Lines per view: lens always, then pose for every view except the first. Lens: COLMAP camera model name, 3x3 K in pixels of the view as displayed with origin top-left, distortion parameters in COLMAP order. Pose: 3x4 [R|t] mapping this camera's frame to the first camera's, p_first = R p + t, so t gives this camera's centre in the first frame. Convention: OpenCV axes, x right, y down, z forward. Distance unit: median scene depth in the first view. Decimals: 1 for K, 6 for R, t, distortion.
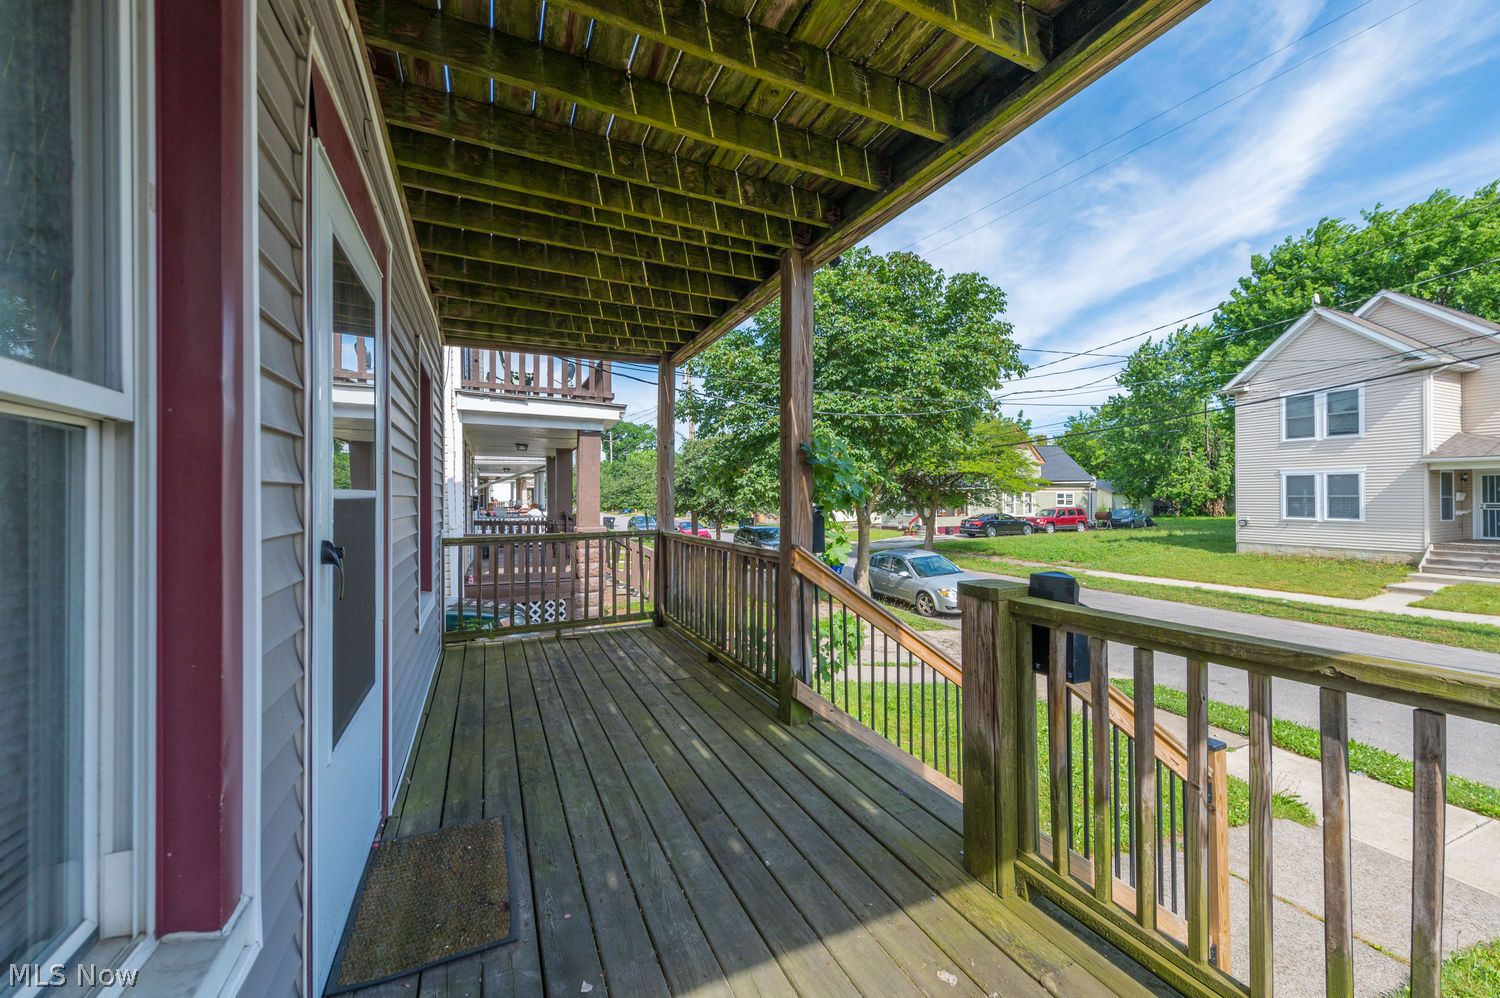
lens RADIAL K [[591.1, 0, 755.6], [0, 591.1, 461.2], [0, 0, 1]] dist [0.003766, -0.001633]
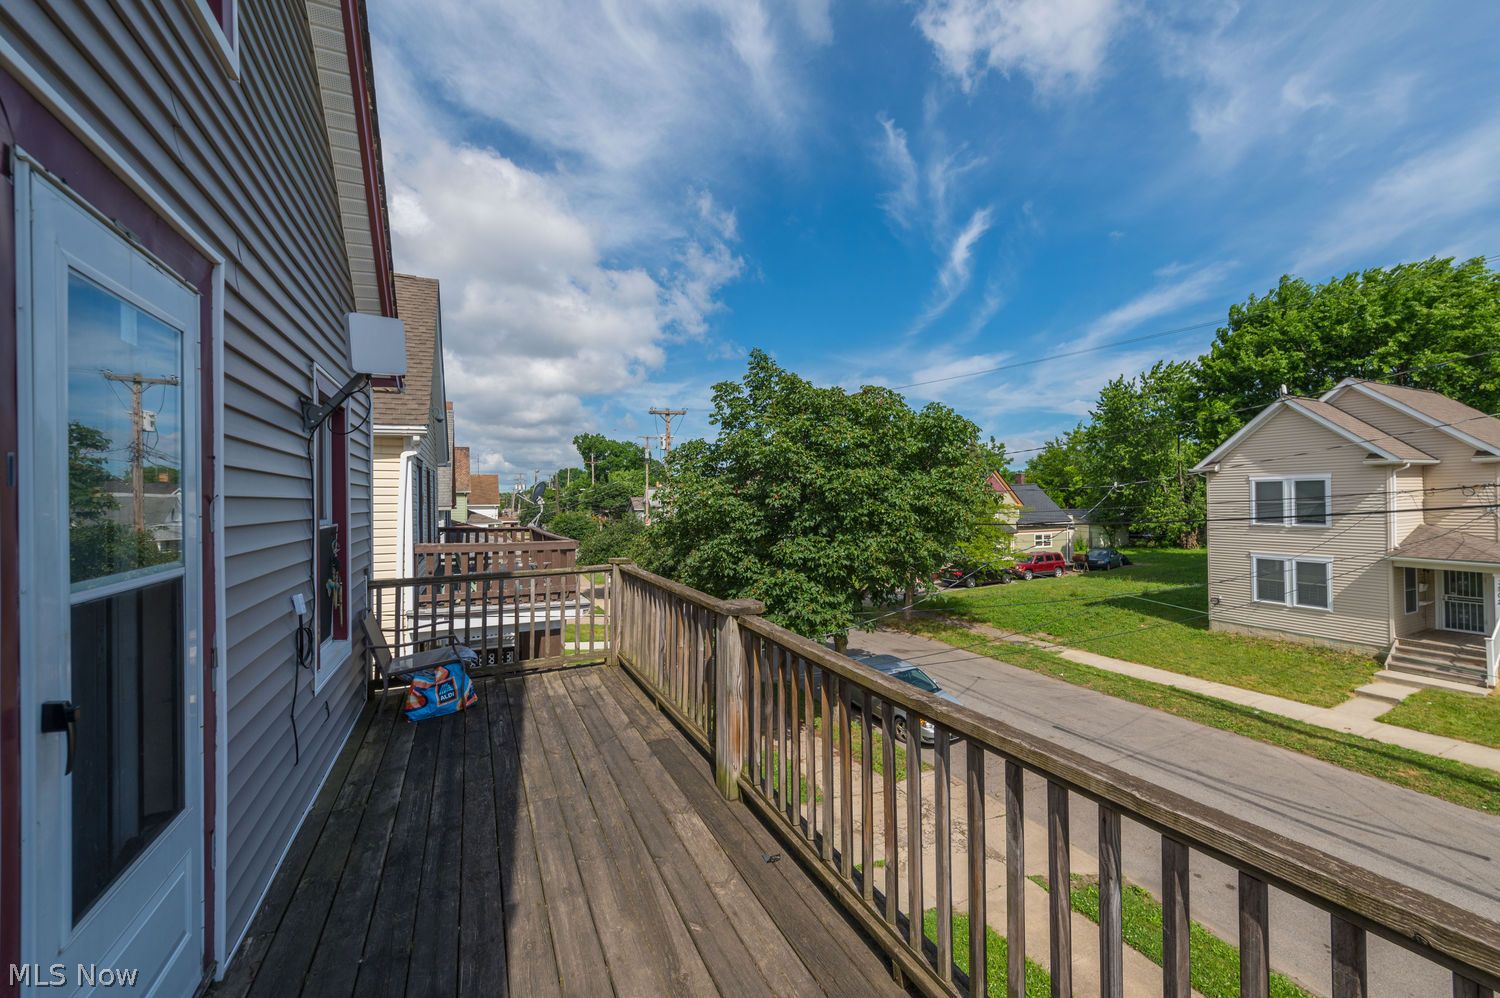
lens RADIAL K [[591.1, 0, 756.2], [0, 591.1, 477.7], [0, 0, 1]] dist [0.003766, -0.001633]
pose [[0.999554, -0.001509, 0.029826, 0.008922], [0.001981, 0.999874, -0.015776, -0.107512], [-0.029798, 0.015828, 0.999431, 0.009118]]
